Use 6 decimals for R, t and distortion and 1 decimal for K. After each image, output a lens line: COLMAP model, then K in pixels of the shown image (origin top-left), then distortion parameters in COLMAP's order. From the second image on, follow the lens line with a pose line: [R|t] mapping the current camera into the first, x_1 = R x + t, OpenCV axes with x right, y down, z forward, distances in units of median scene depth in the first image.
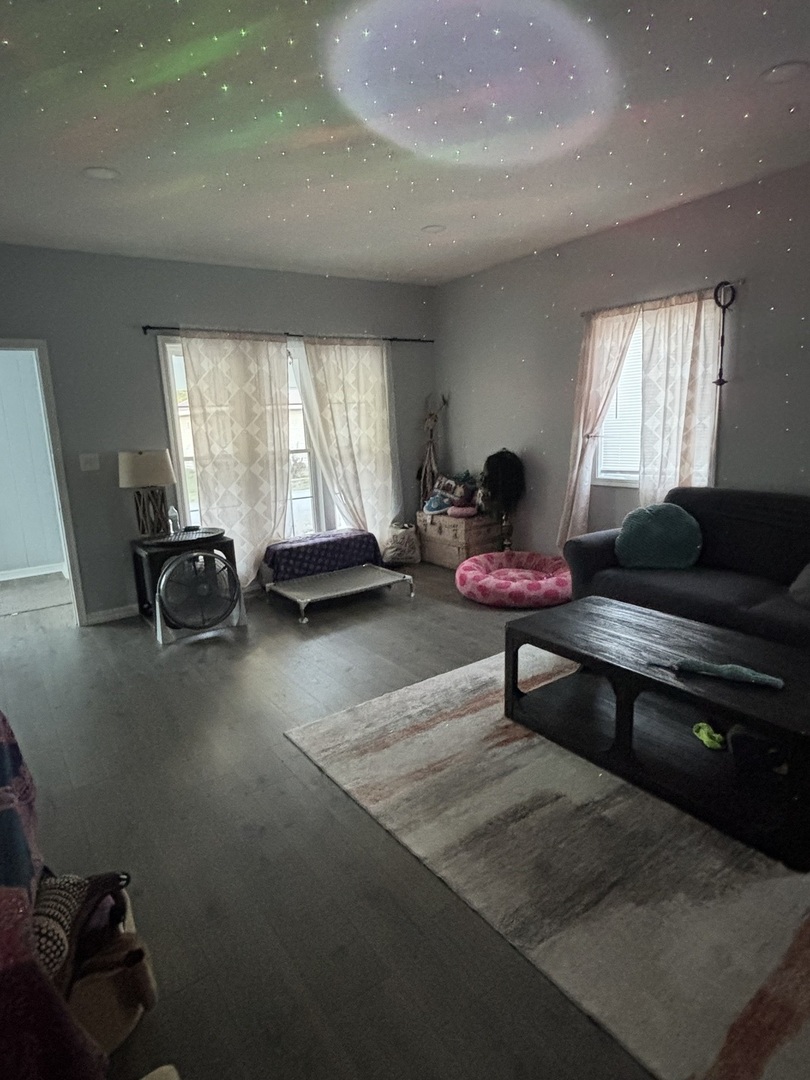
lens RADIAL K [[595.1, 0, 408.7], [0, 595.1, 532.2], [0, 0, 1]] dist [-0.005226, -0.000405]
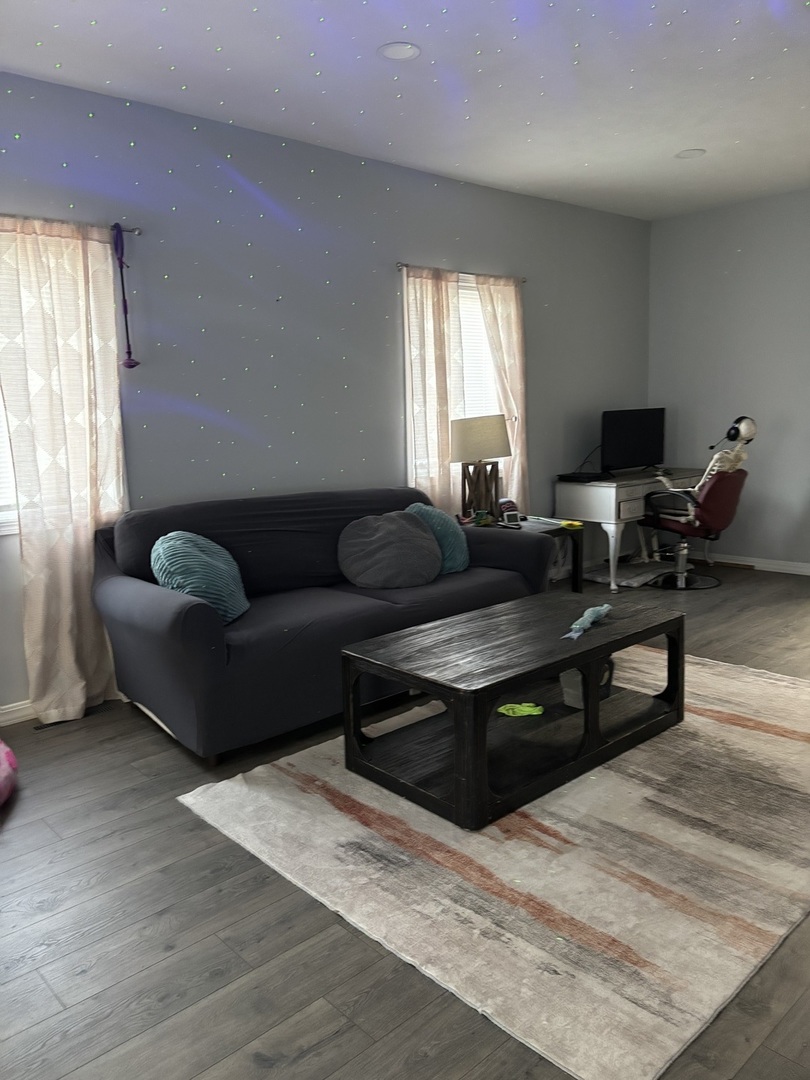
lens RADIAL K [[814.2, 0, 409.9], [0, 814.2, 548.5], [0, 0, 1]] dist [0.005634, 0.000031]
pose [[-0.123685, -0.110311, 0.986171, -0.693902], [0.226136, 0.964519, 0.136251, -0.129276], [-0.966211, 0.239861, -0.094351, 1.116412]]
